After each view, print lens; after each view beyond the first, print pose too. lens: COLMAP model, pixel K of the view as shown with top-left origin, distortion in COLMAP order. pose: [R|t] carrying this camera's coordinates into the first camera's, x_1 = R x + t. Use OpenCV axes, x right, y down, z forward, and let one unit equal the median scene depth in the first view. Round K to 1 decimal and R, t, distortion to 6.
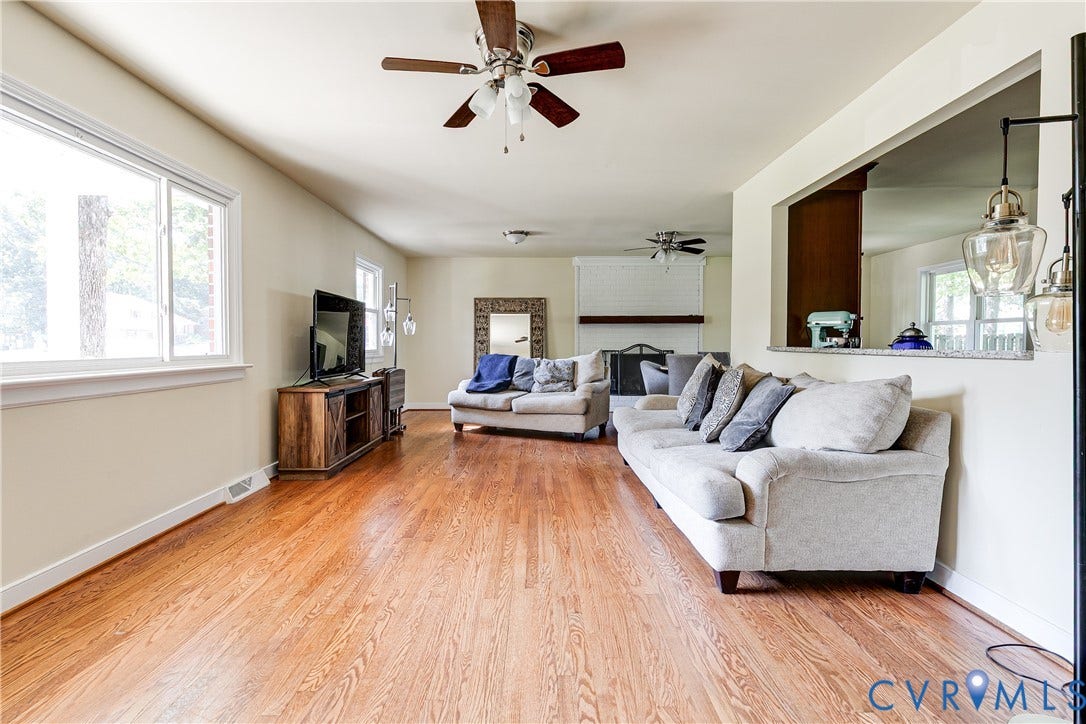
lens RADIAL K [[514.8, 0, 543.7], [0, 514.8, 354.3], [0, 0, 1]] dist [0.002194, 0.000217]
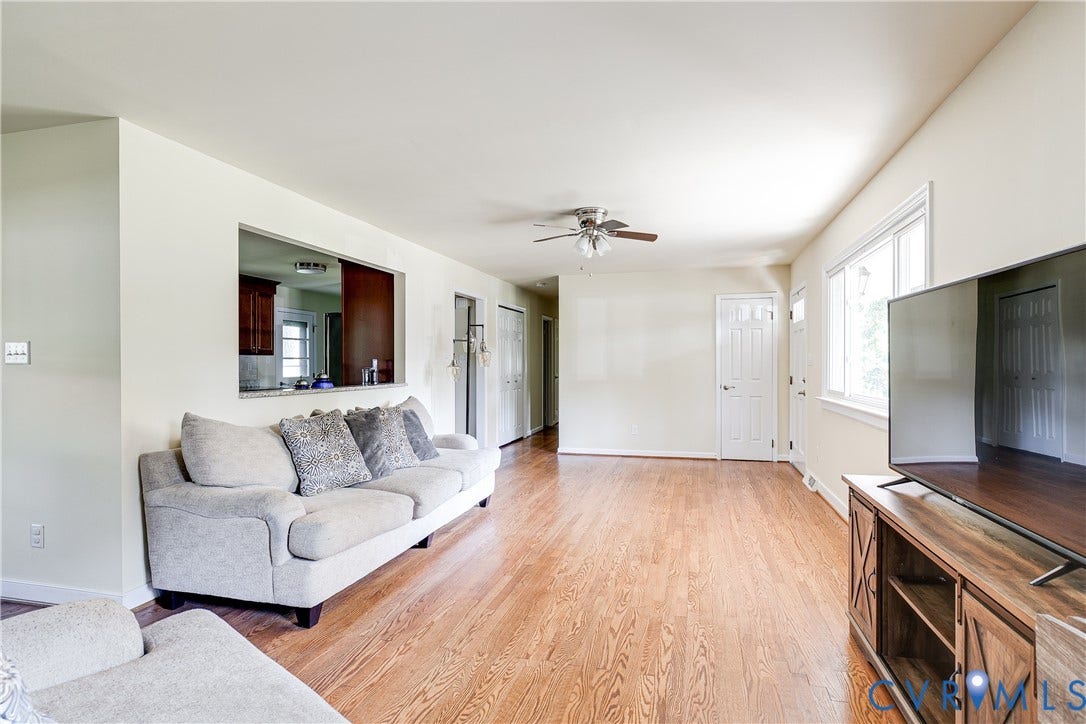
lens RADIAL K [[514.8, 0, 543.7], [0, 514.8, 354.3], [0, 0, 1]] dist [0.002194, 0.000217]
pose [[-0.957881, 0.007063, 0.287079, -0.182999], [0.006765, 0.999975, -0.002031, -0.051319], [-0.287086, -0.000003, -0.957905, 1.176855]]
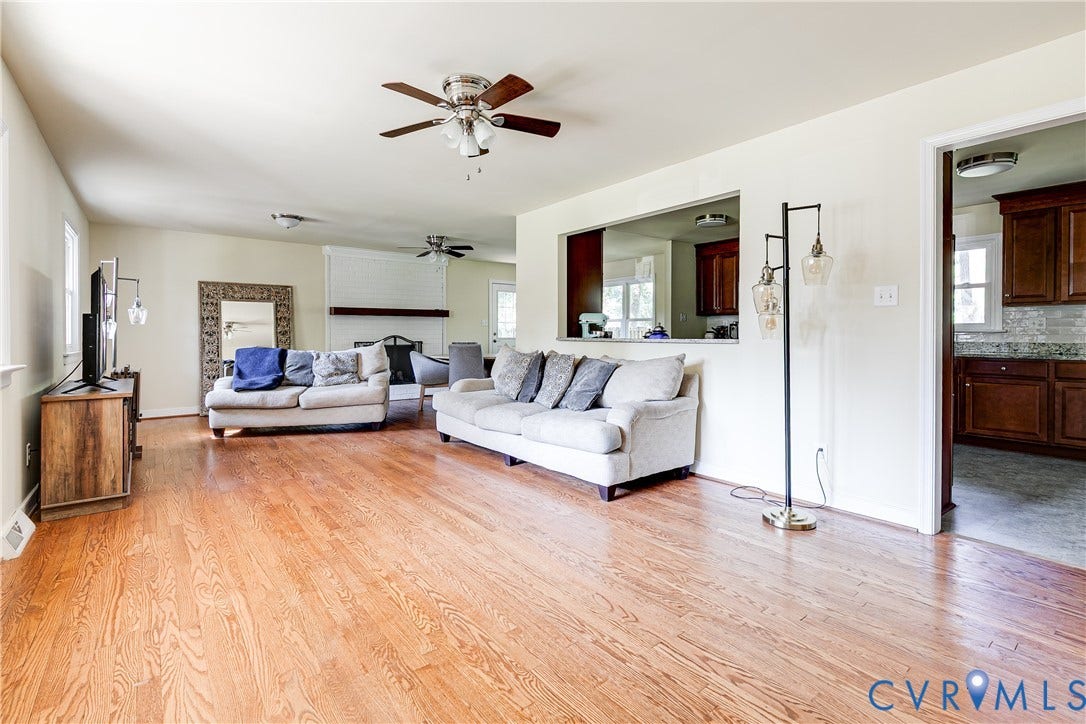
lens RADIAL K [[507.4, 0, 566.8], [0, 507.4, 337.5], [0, 0, 1]] dist [0.001916, 0.000051]
pose [[0.769445, -0.004261, 0.638698, -0.282232], [0.013904, 0.999853, -0.010079, -0.000955], [-0.638561, 0.016635, 0.769391, -0.029467]]
